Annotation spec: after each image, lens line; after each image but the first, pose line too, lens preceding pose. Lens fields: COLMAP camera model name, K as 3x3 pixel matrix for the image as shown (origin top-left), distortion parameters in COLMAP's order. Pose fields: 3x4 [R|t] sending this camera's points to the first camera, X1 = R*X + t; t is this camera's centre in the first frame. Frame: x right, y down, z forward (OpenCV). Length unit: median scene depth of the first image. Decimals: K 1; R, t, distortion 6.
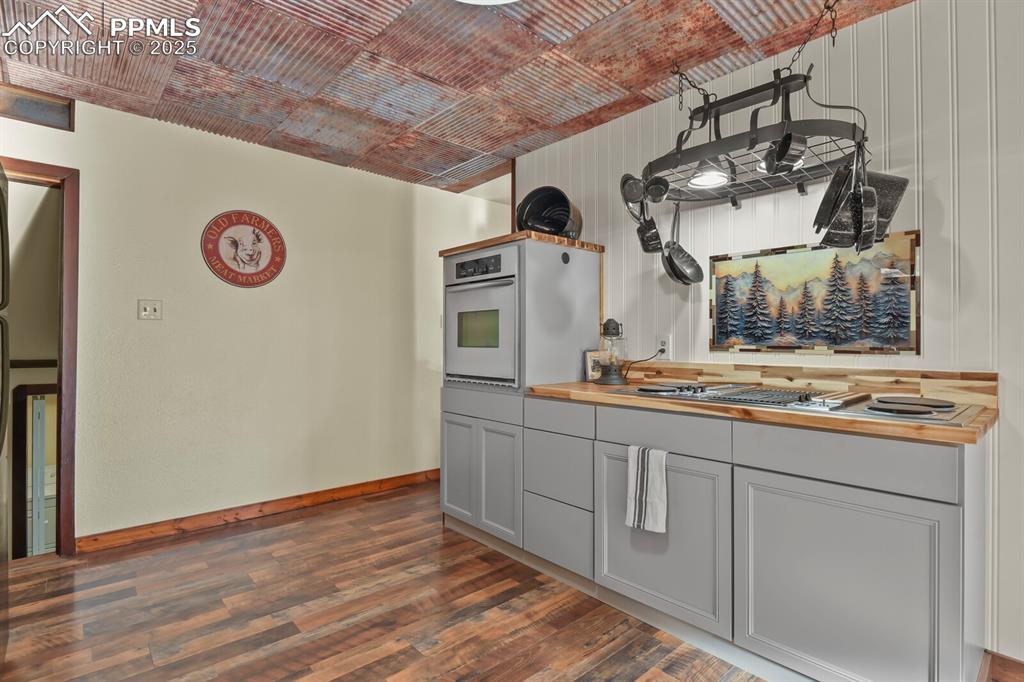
lens RADIAL K [[501.1, 0, 516.9], [0, 501.1, 338.3], [0, 0, 1]] dist [-0.002843, -0.005388]
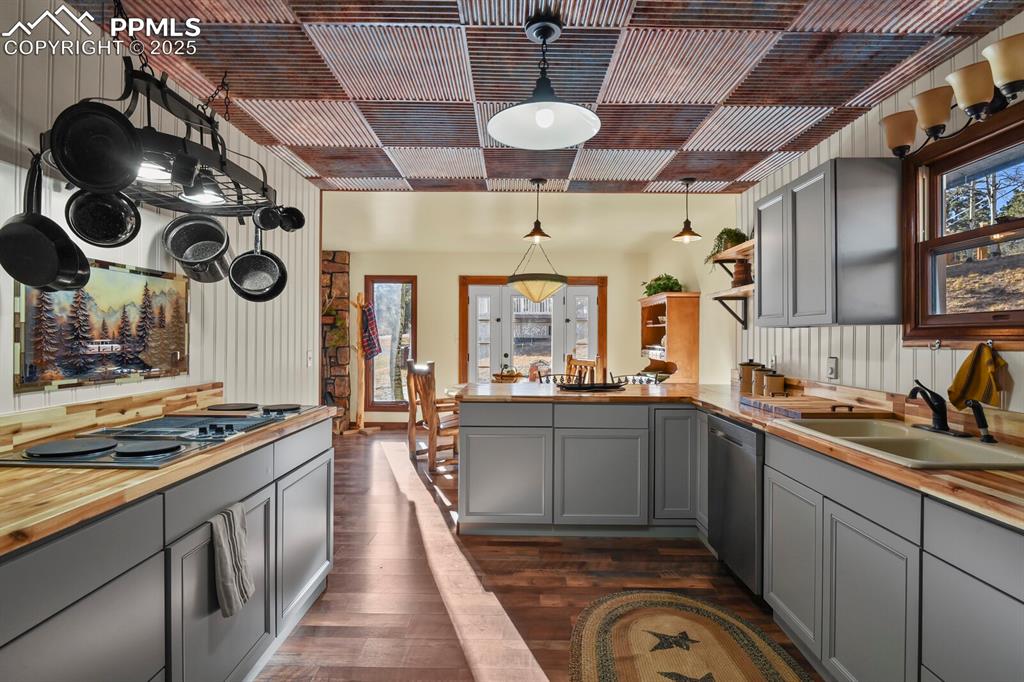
lens RADIAL K [[501.1, 0, 518.6], [0, 501.1, 336.9], [0, 0, 1]] dist [-0.002843, -0.005388]
pose [[-0.734264, -0.008154, 0.678816, -0.493188], [-0.011894, 0.999929, -0.000854, -0.051760], [-0.678760, -0.008701, -0.734308, 0.989236]]
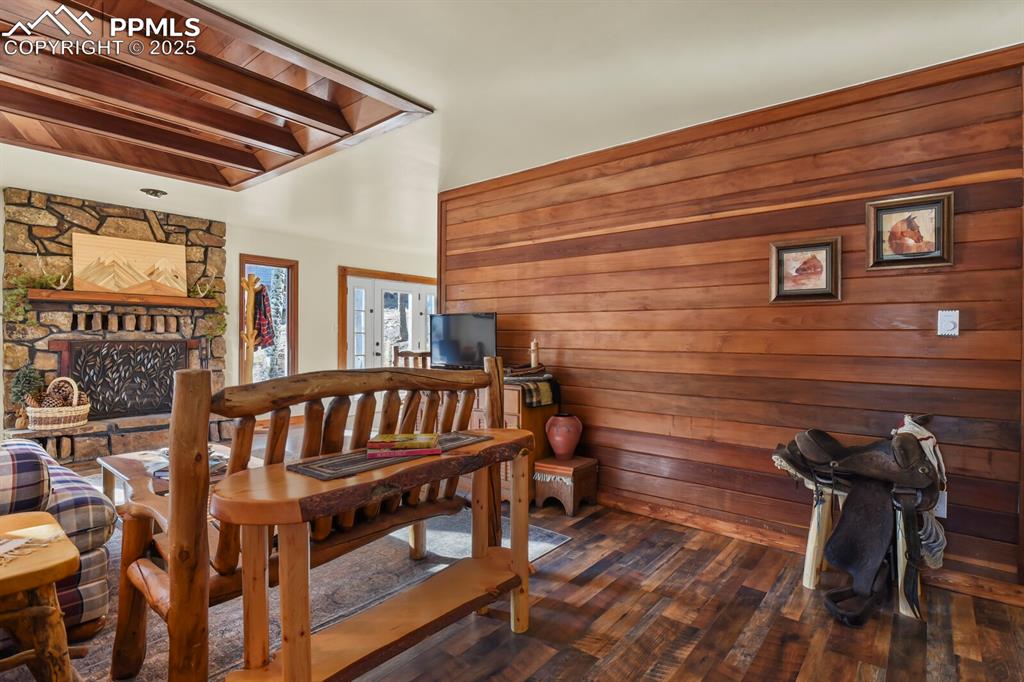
lens RADIAL K [[501.1, 0, 514.0], [0, 501.1, 338.3], [0, 0, 1]] dist [-0.002843, -0.005388]
pose [[-0.990256, -0.007171, -0.139075, 0.988383], [-0.006694, 0.999970, -0.003897, 0.019509], [0.139099, -0.002928, -0.990274, 2.045521]]
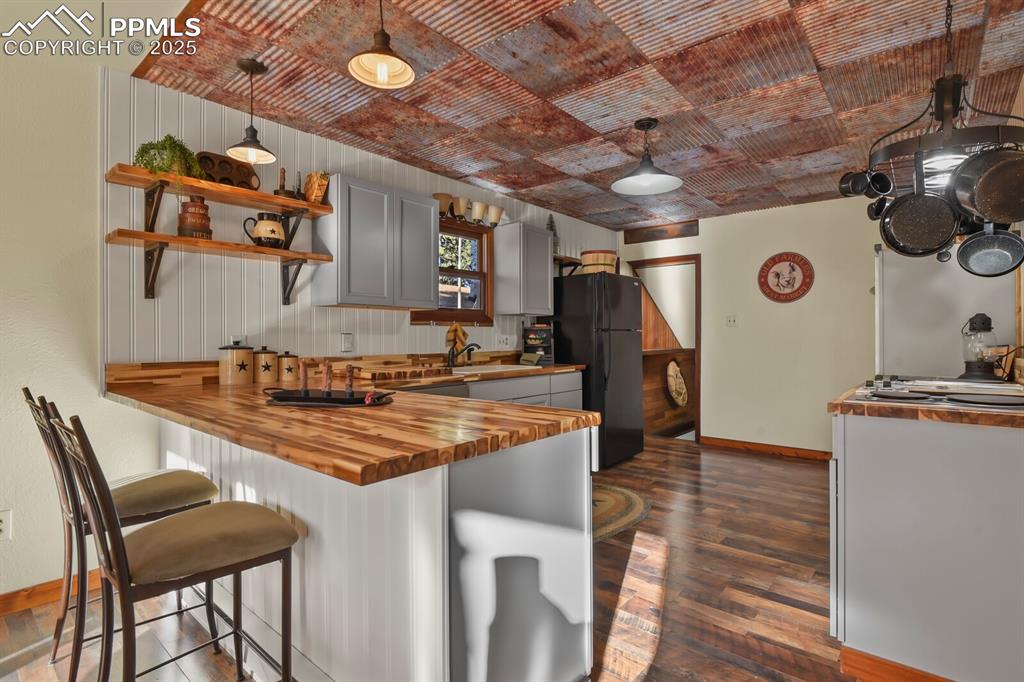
lens RADIAL K [[501.1, 0, 515.4], [0, 501.1, 337.6], [0, 0, 1]] dist [-0.002843, -0.005388]
pose [[0.128084, -0.005917, -0.991746, 1.074646], [0.009758, 0.999941, -0.004706, 0.003711], [0.991715, -0.009074, 0.128135, -0.007950]]
